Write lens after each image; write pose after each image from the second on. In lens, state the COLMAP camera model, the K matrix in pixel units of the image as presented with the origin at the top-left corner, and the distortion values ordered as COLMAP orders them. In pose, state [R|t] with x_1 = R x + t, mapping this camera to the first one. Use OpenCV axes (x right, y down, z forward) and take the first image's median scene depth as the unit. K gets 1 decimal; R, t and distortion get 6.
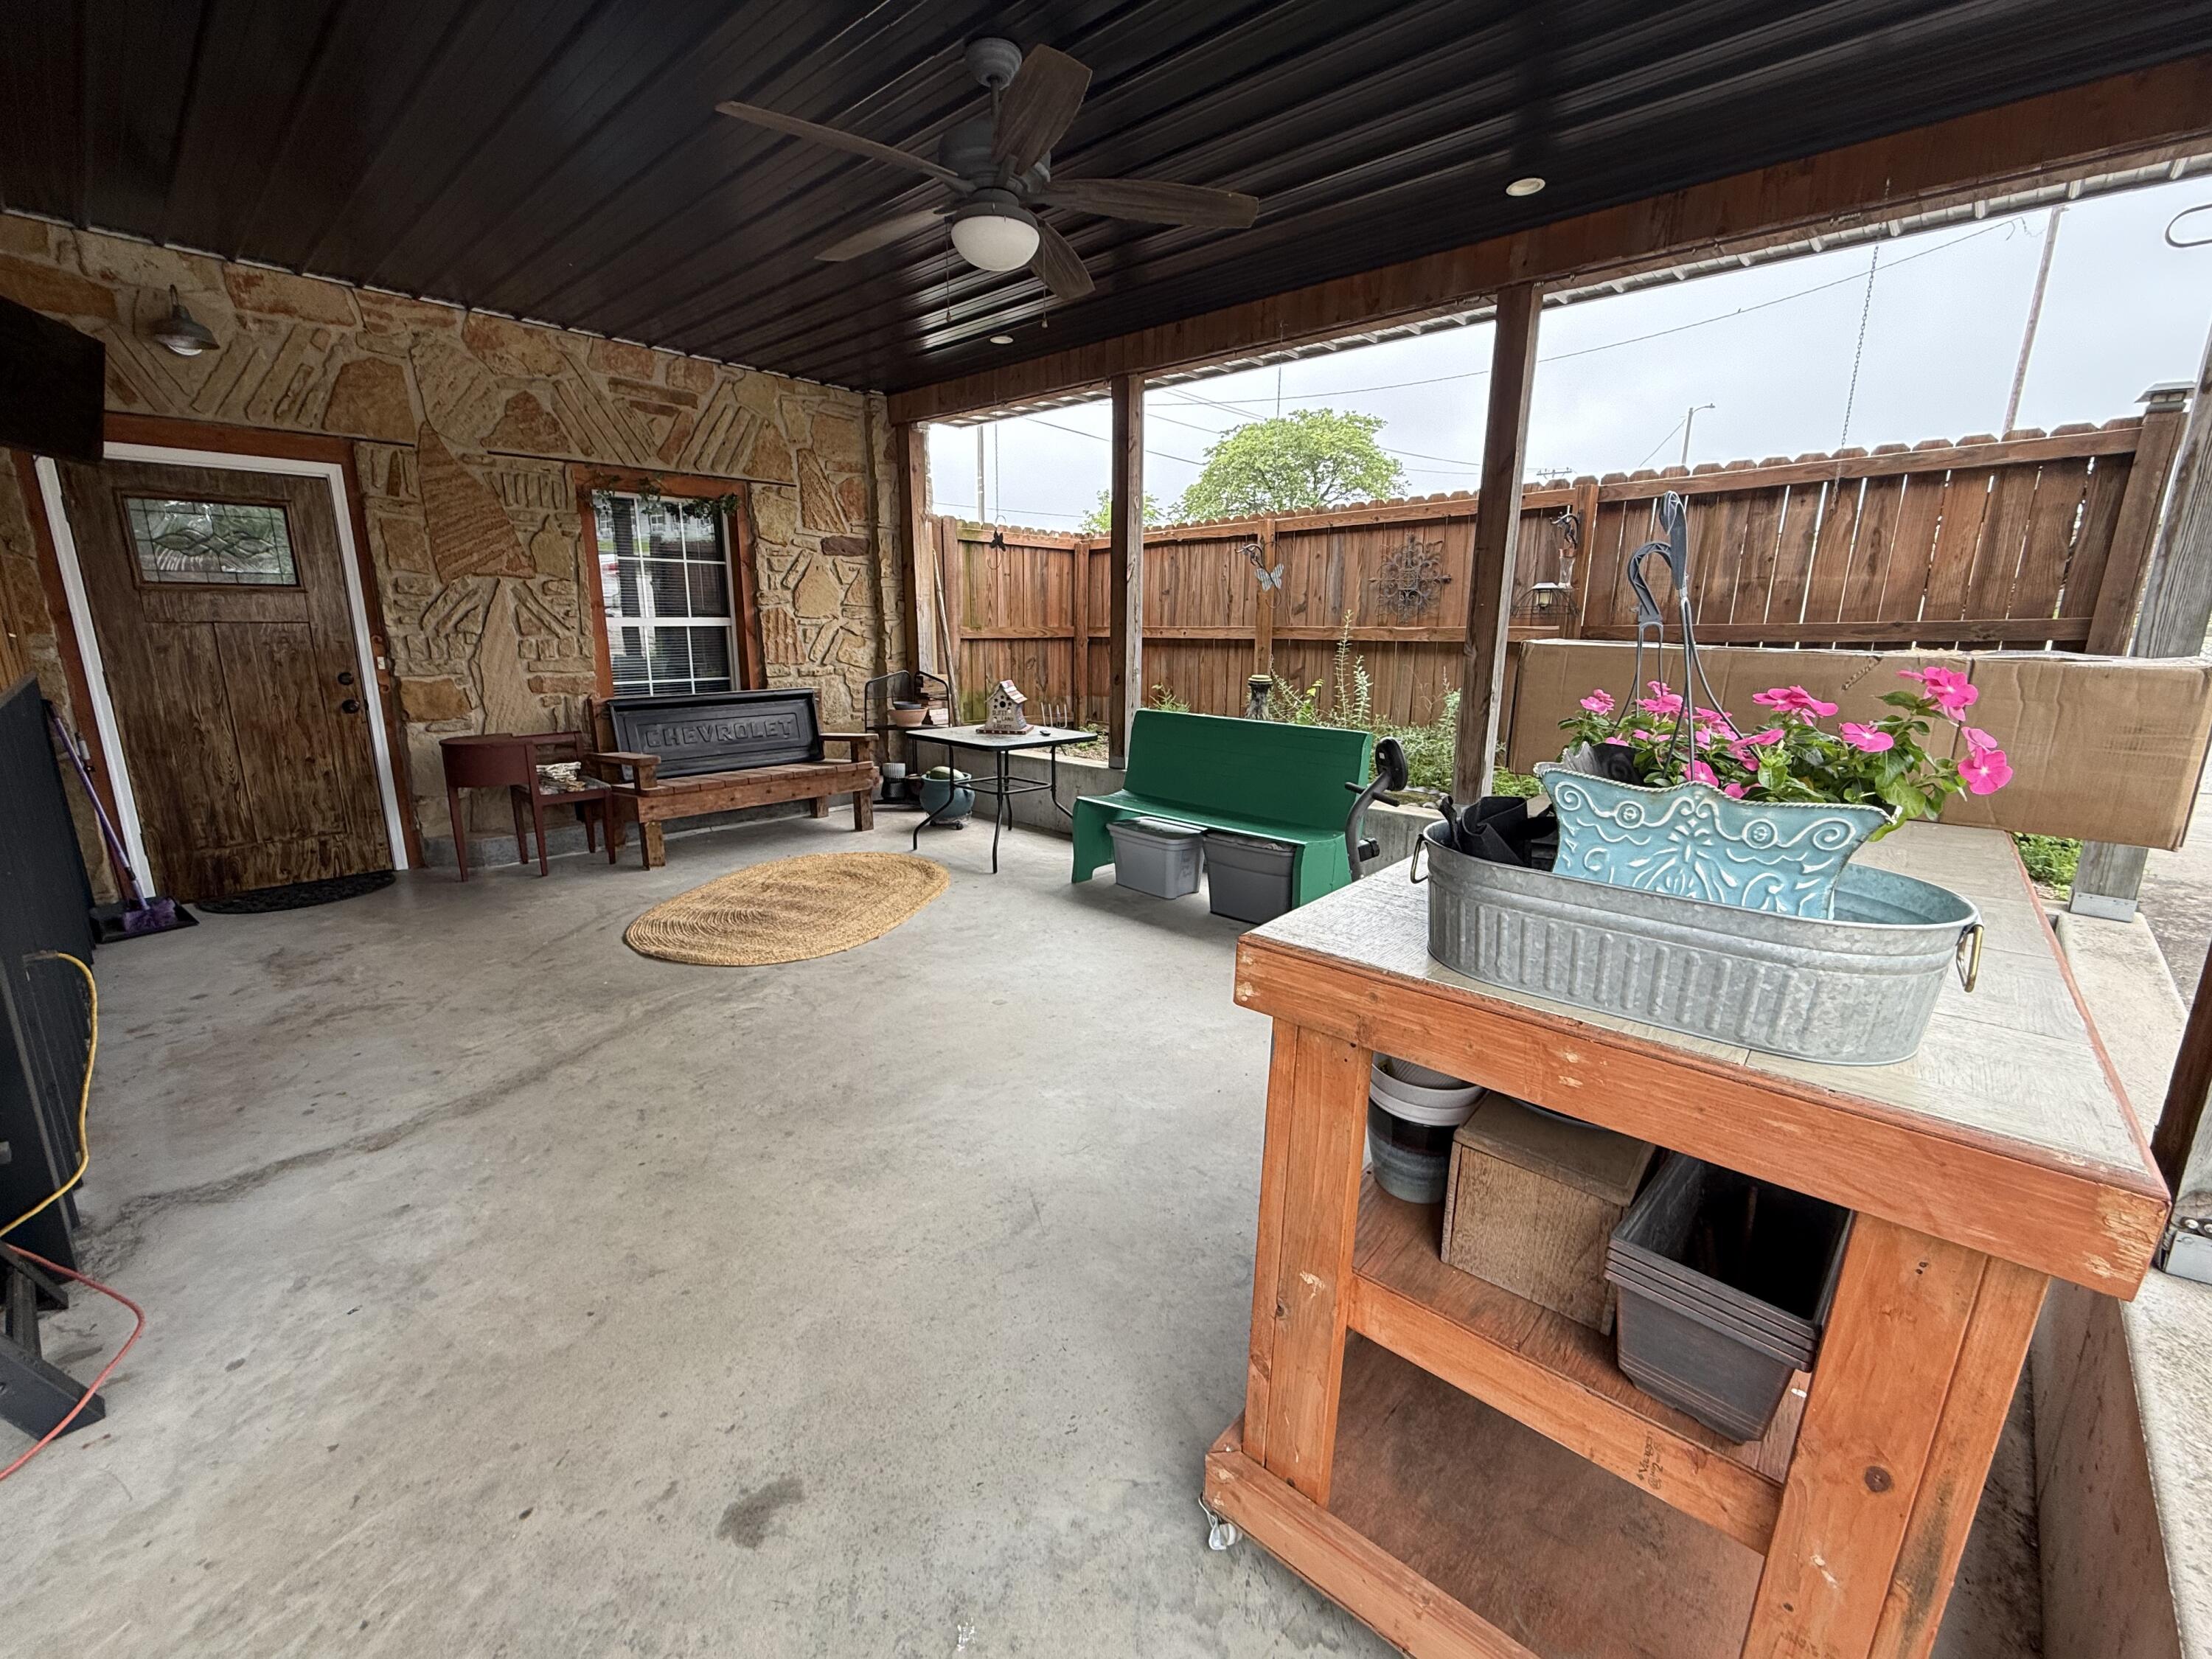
lens RADIAL K [[913.3, 0, 1104.4], [0, 913.3, 835.0], [0, 0, 1]] dist [-0.003515, -0.000284]
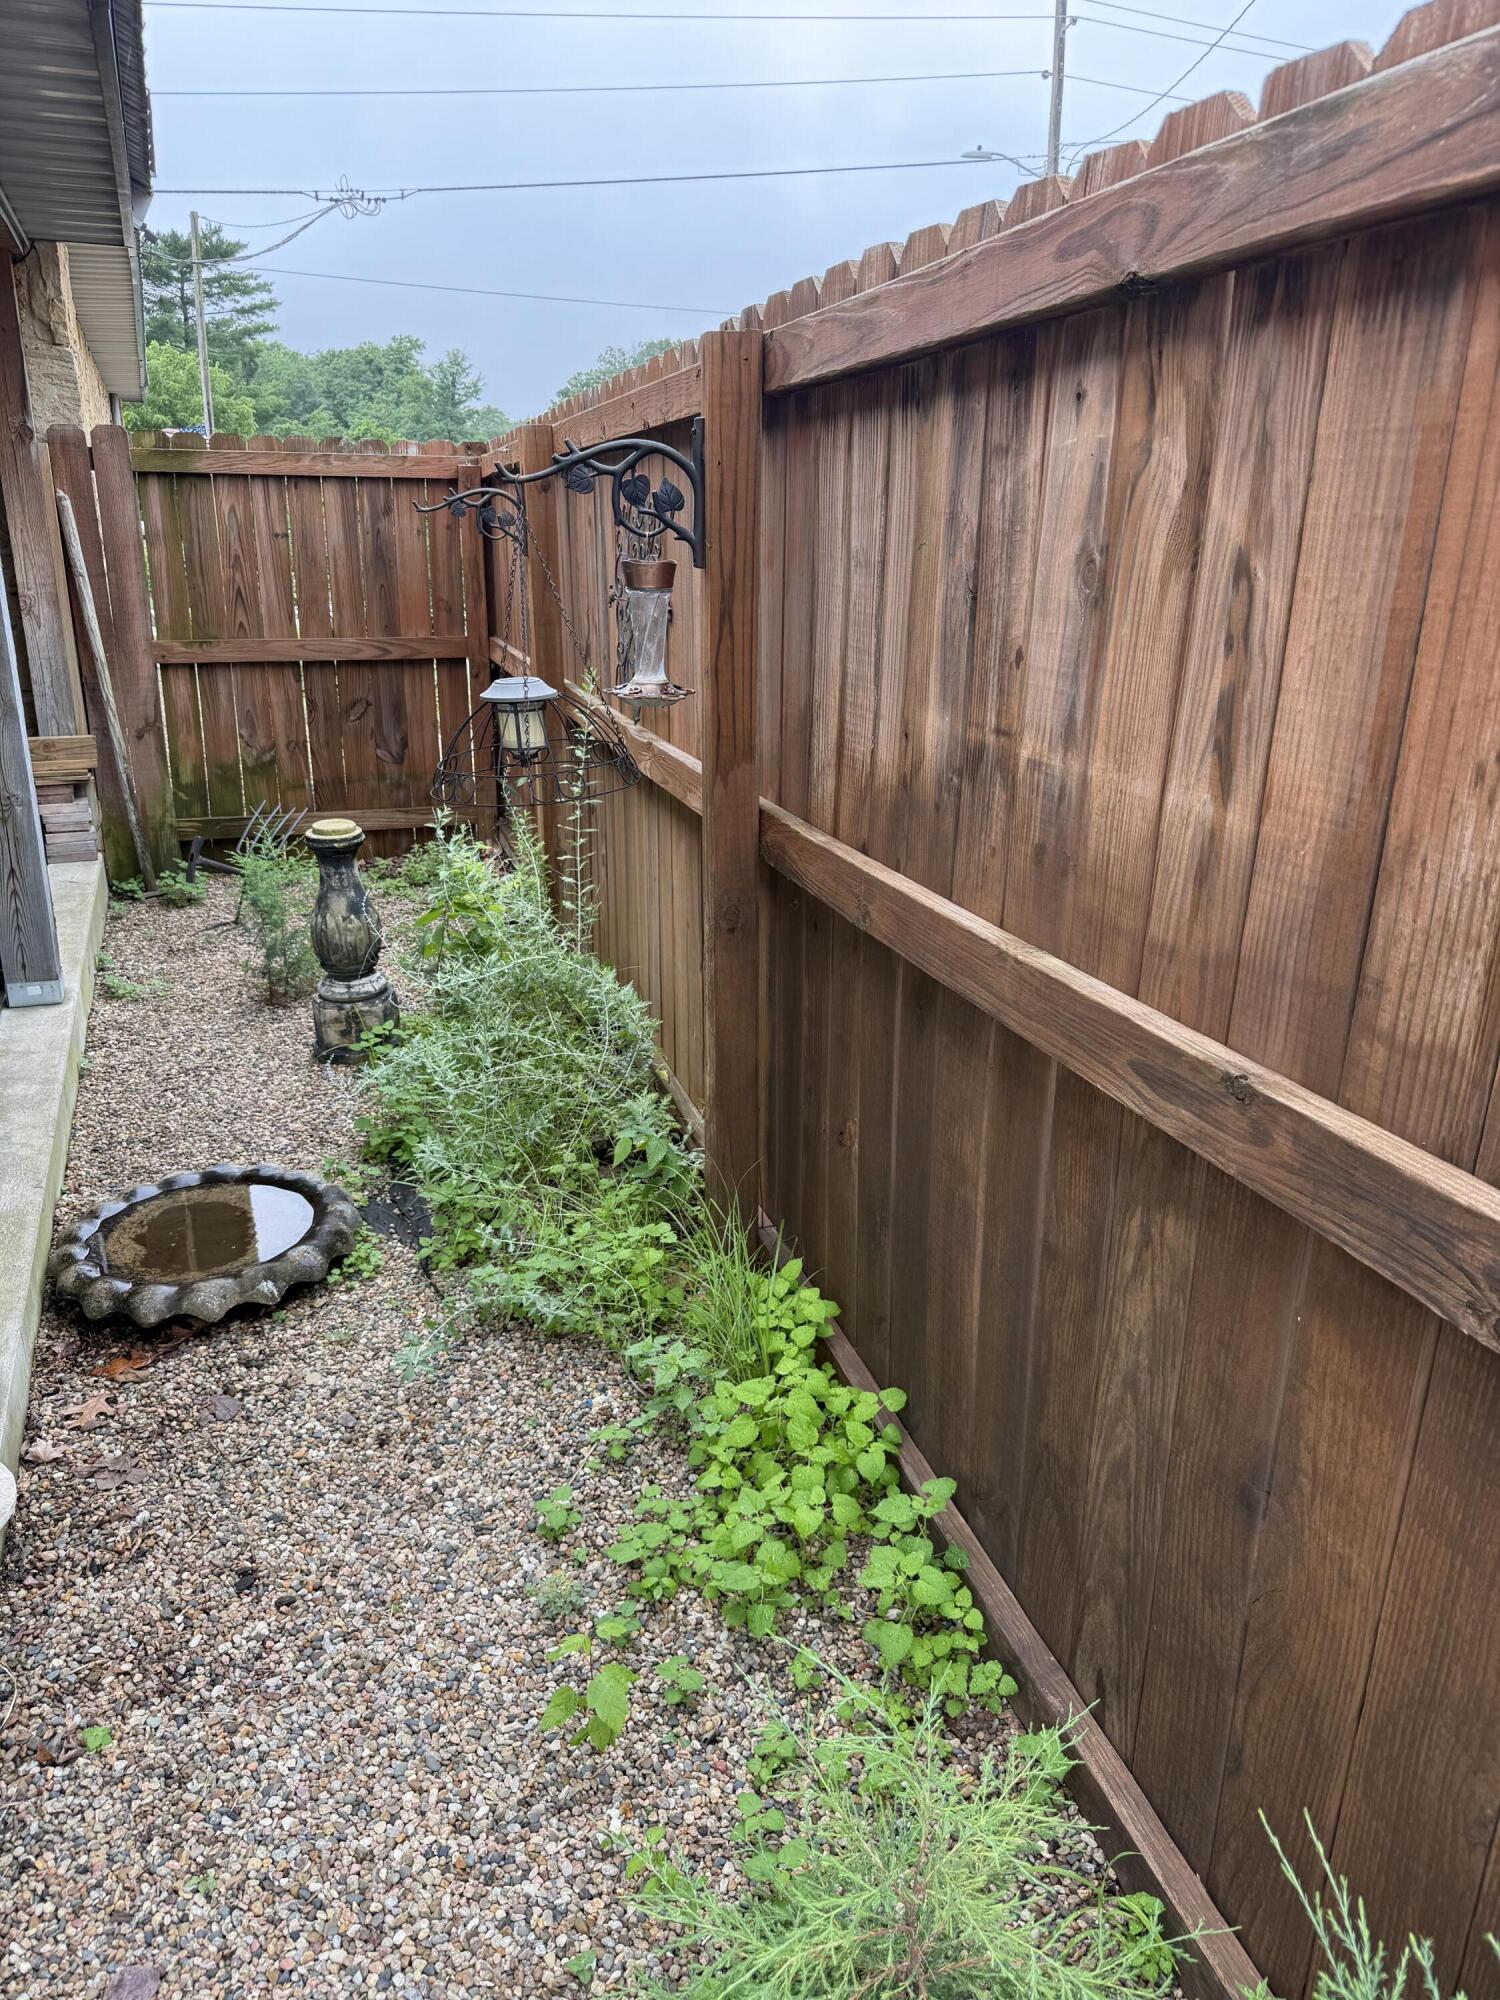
lens RADIAL K [[1423.0, 0, 748.4], [0, 1423.0, 1002.8], [0, 0, 1]] dist [0.013560, -0.026044]
pose [[0.895272, 0.144329, -0.421495, 0.698382], [-0.102138, 0.987366, 0.121149, -0.212274], [0.433654, -0.065410, 0.898702, 0.540115]]
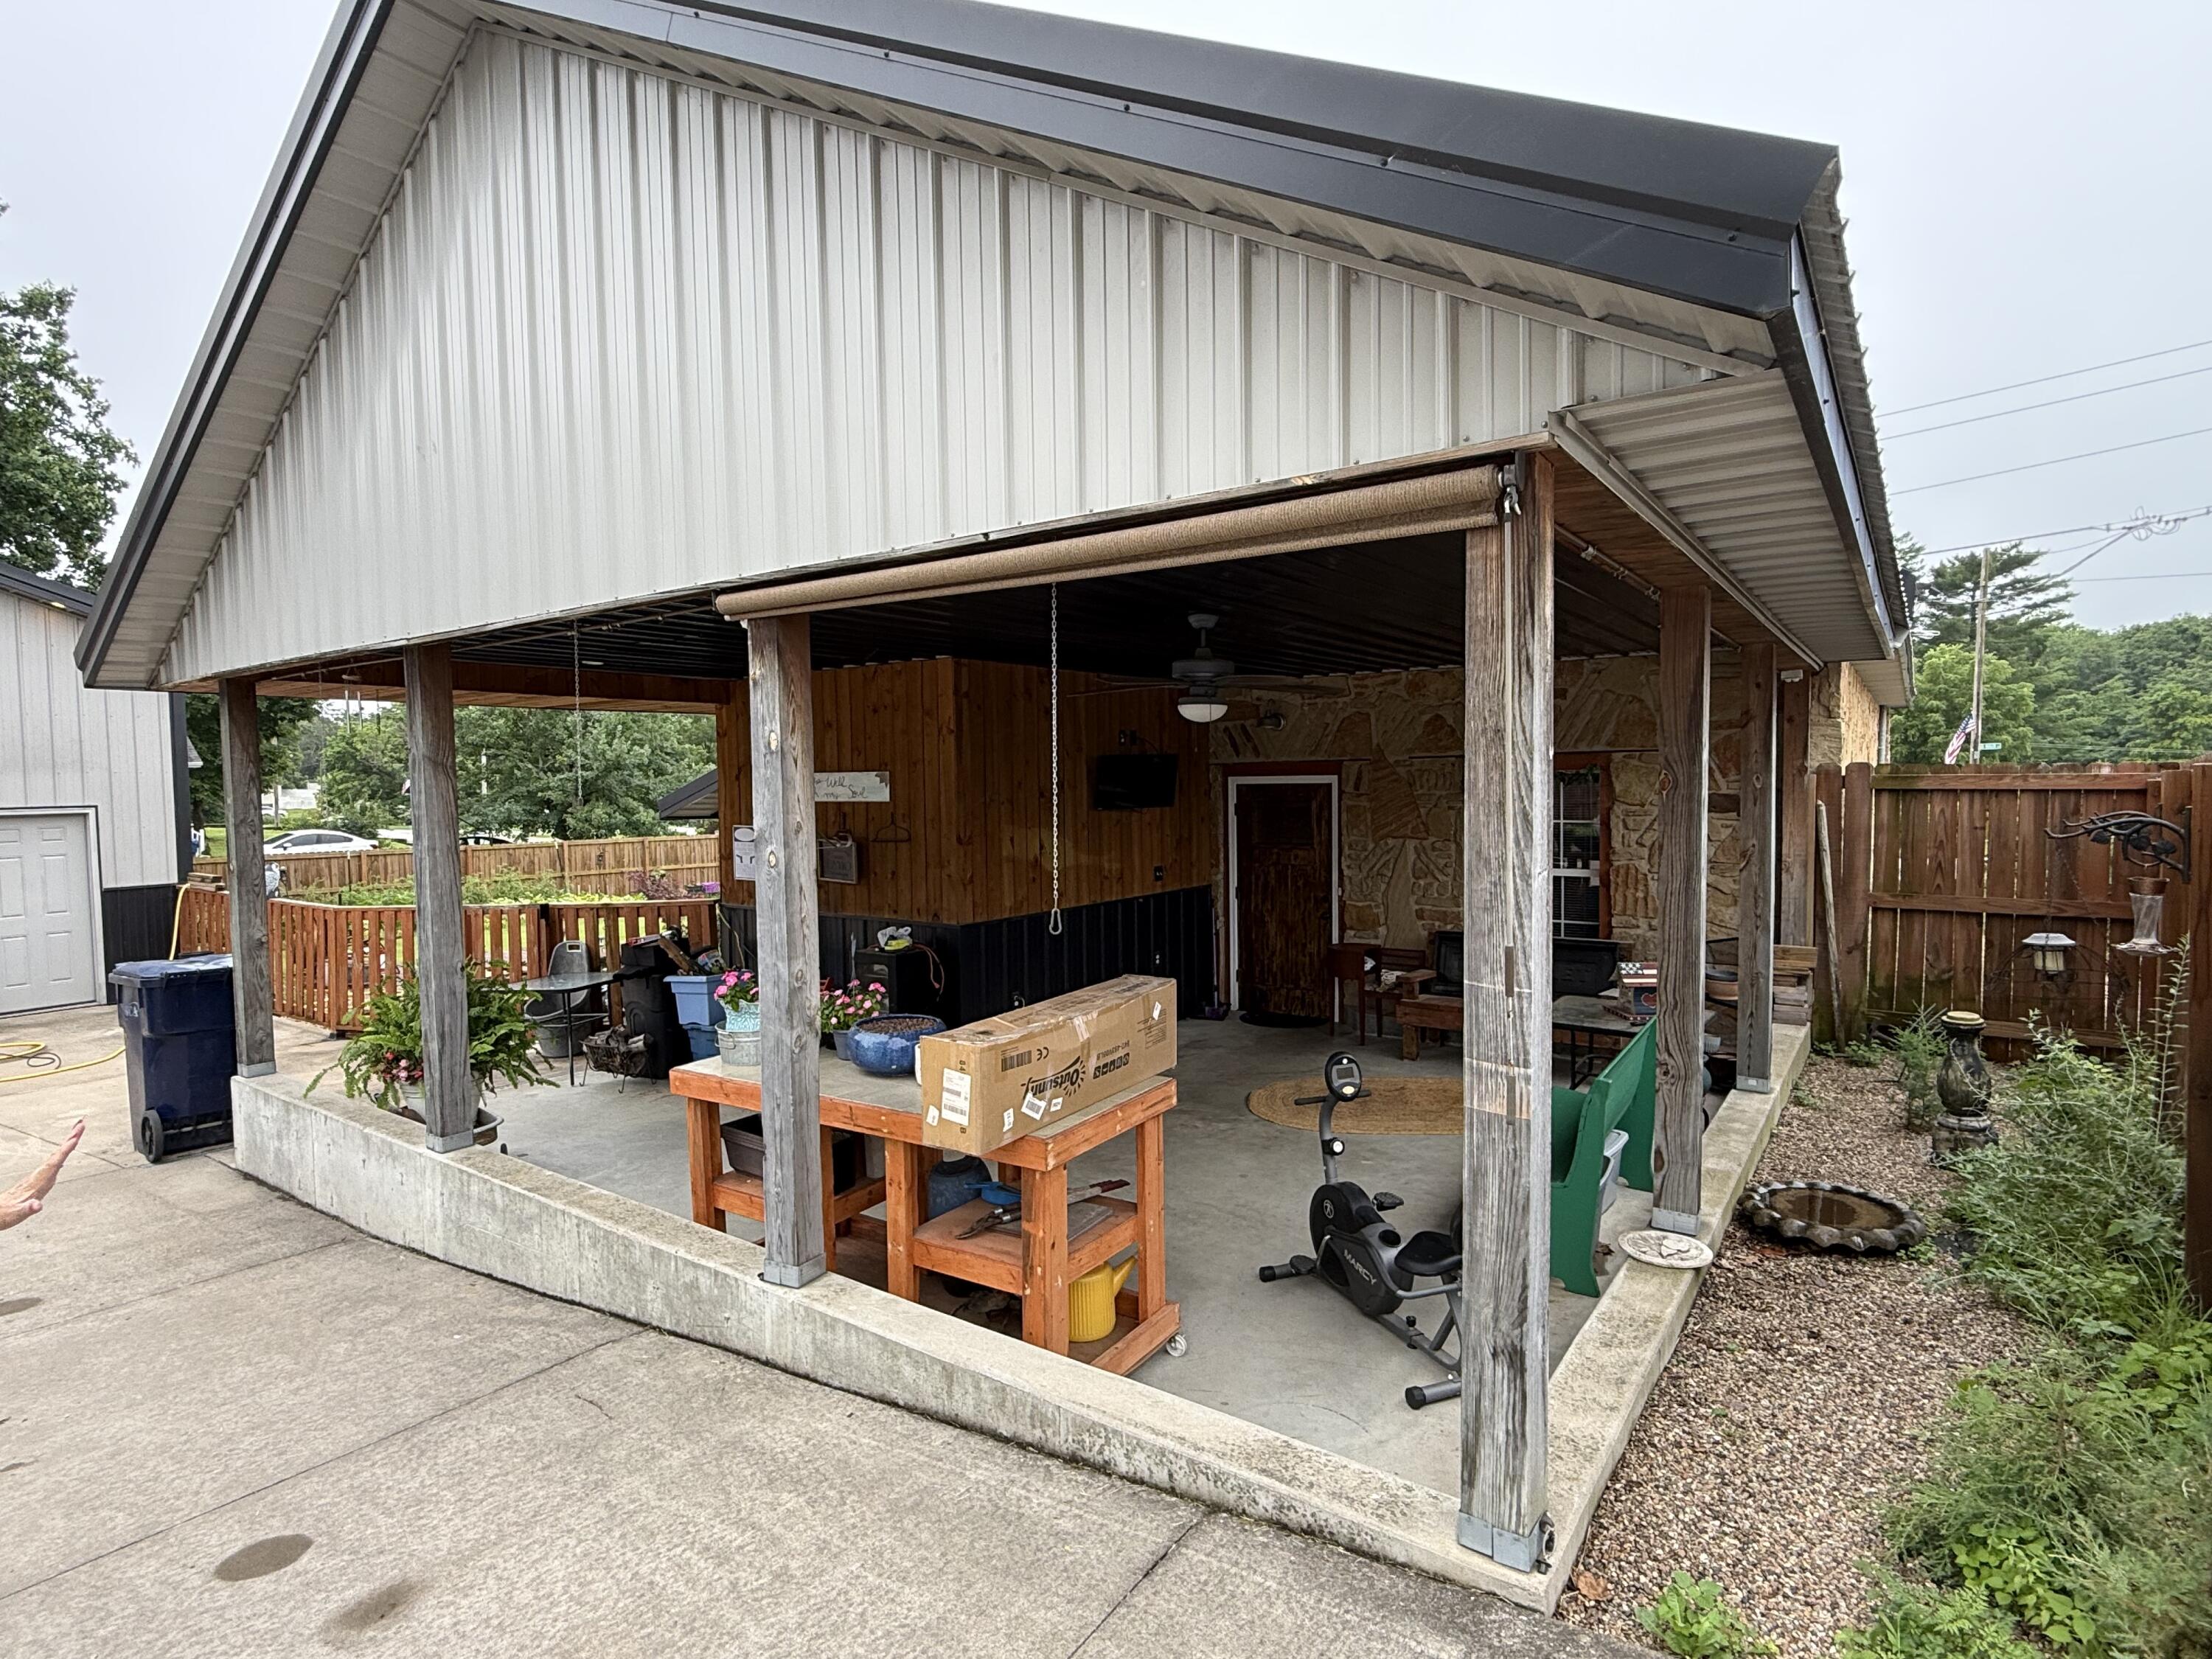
lens RADIAL K [[1148.2, 0, 1099.6], [0, 1148.2, 824.3], [0, 0, 1]] dist [0.000792, -0.001621]
pose [[0.113939, 0.031102, -0.993001, 1.024379], [-0.216069, 0.976361, 0.005789, -0.198057], [0.969707, 0.213897, 0.117966, 0.288399]]
